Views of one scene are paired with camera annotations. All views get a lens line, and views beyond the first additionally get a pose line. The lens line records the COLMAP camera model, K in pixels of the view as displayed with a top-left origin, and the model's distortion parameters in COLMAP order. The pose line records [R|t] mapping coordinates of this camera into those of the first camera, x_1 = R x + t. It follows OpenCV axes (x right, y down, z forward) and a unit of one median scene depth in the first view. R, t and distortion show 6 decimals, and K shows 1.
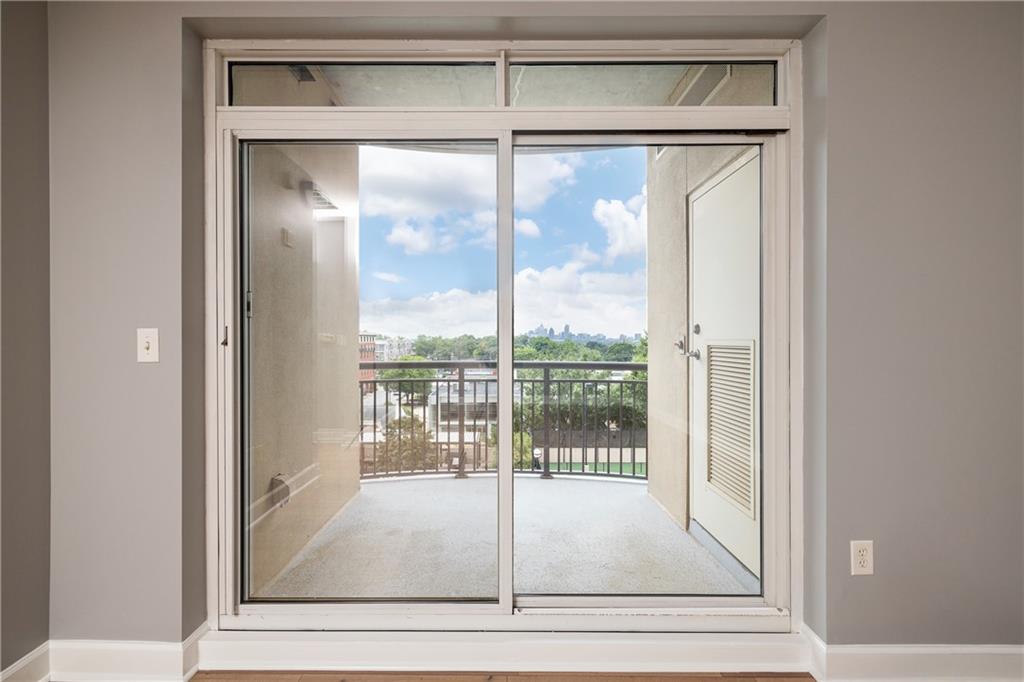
lens RADIAL K [[433.3, 0, 497.8], [0, 433.3, 341.5], [0, 0, 1]] dist [0.001117, 0.000734]
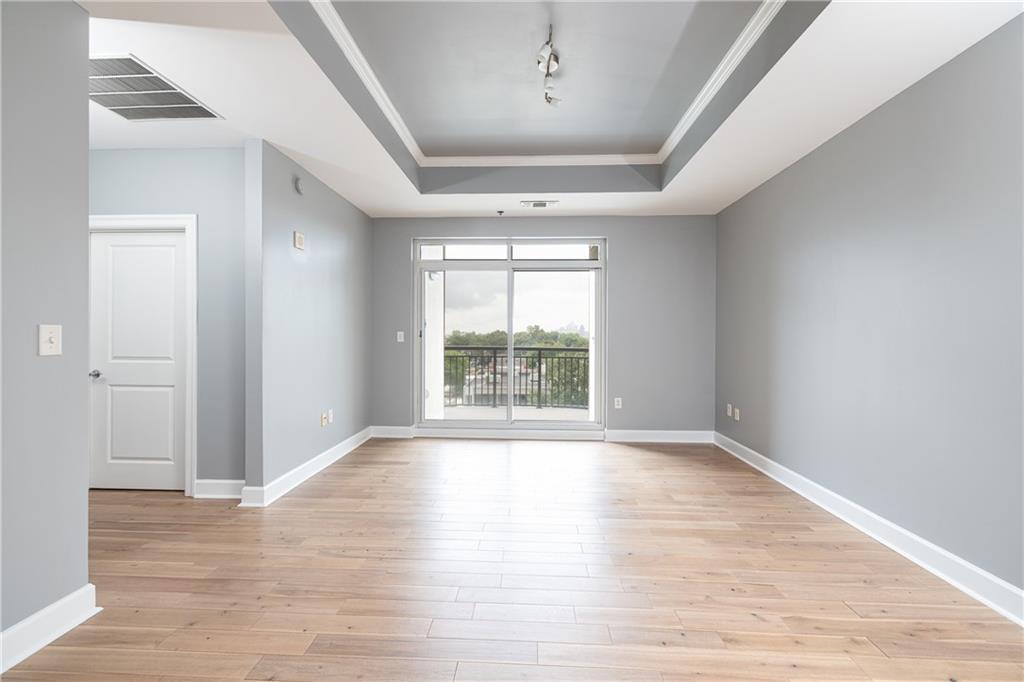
lens RADIAL K [[433.3, 0, 511.1], [0, 433.3, 335.4], [0, 0, 1]] dist [0.001117, 0.000734]
pose [[0.999015, 0.010334, -0.043151, 0.015918], [-0.010530, 0.999935, -0.004331, 0.001313], [0.043103, 0.004781, 0.999059, -0.206173]]
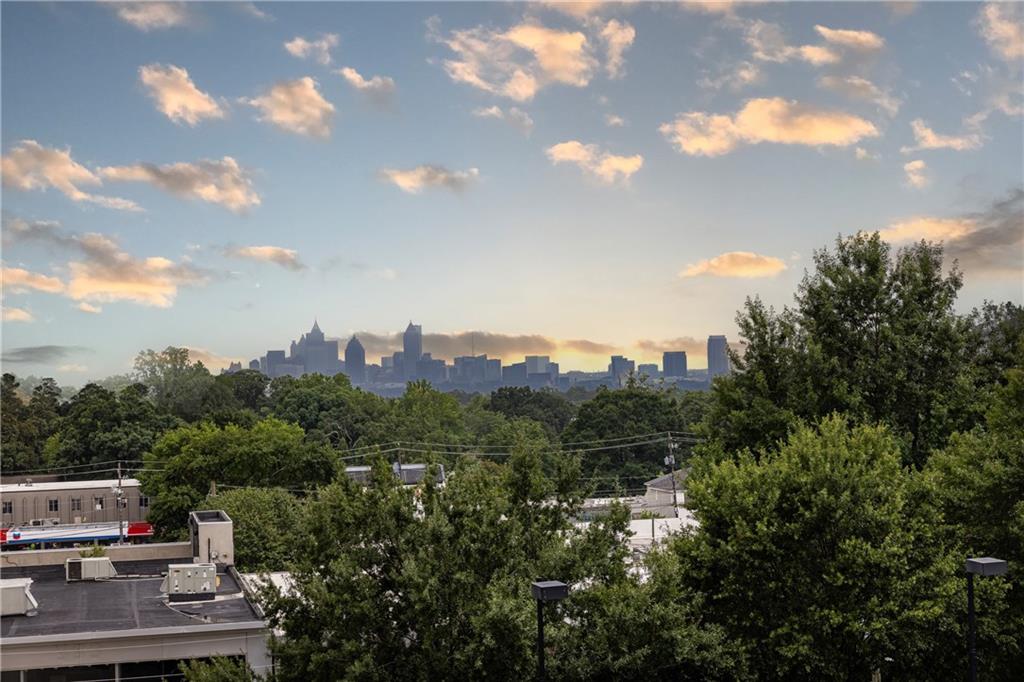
lens RADIAL K [[1661.7, 0, 477.1], [0, 1661.7, 294.5], [0, 0, 1]] dist [0.043499, 0.000000]
pose [[0.979492, -0.018995, 0.200584, -0.027598], [0.030073, 0.998177, -0.052326, -0.033467], [-0.199224, 0.057285, 0.978278, 0.147030]]
